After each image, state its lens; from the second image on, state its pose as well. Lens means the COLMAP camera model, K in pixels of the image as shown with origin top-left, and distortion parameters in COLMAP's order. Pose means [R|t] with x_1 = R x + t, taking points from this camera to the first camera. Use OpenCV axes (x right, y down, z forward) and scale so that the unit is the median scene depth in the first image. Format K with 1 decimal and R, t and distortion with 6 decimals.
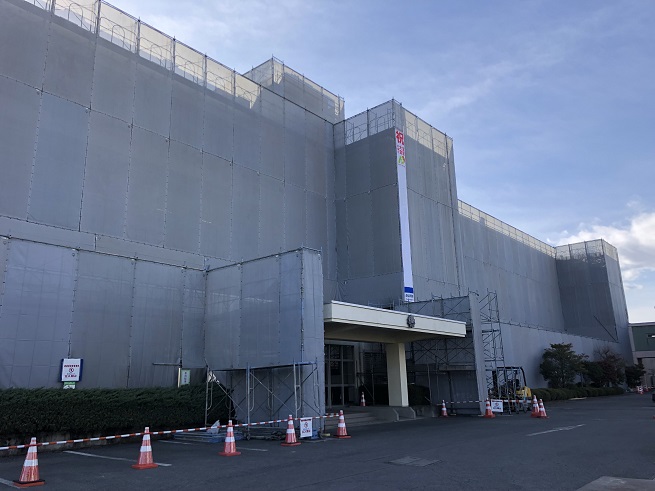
lens RADIAL K [[533.5, 0, 315.6], [0, 533.5, 232.5], [0, 0, 1]] dist [0.066013, -0.082317]
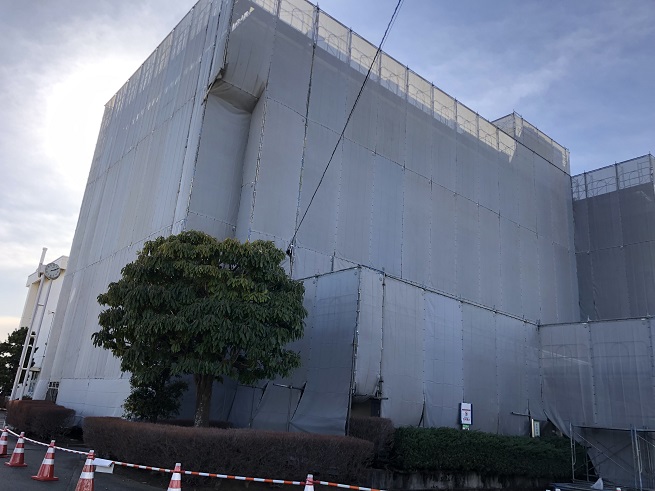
lens RADIAL K [[535.8, 0, 325.5], [0, 535.8, 230.4], [0, 0, 1]] dist [0.065716, -0.075098]
pose [[0.983997, 0.040801, -0.173453, -0.279875], [-0.052564, 0.996580, -0.063766, -0.015238], [0.170258, 0.071863, 0.982776, -0.076750]]
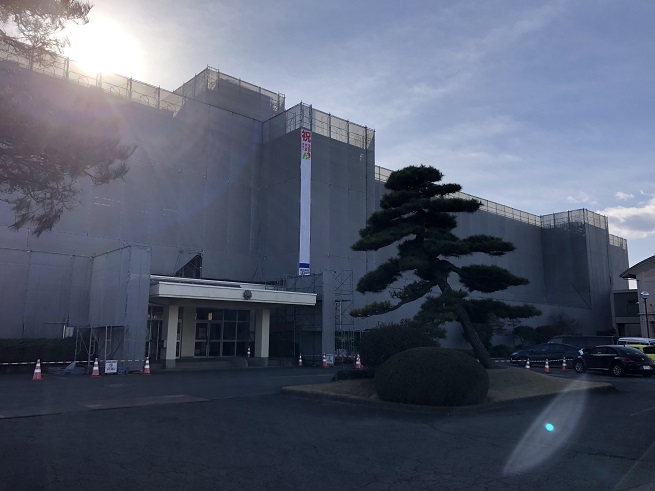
lens RADIAL K [[533.5, 0, 315.6], [0, 533.5, 232.5], [0, 0, 1]] dist [0.066013, -0.082317]
pose [[0.991644, 0.001895, -0.128993, 0.350308], [0.008290, 0.996889, 0.078379, -0.061485], [0.128741, -0.078794, 0.988543, -0.189546]]
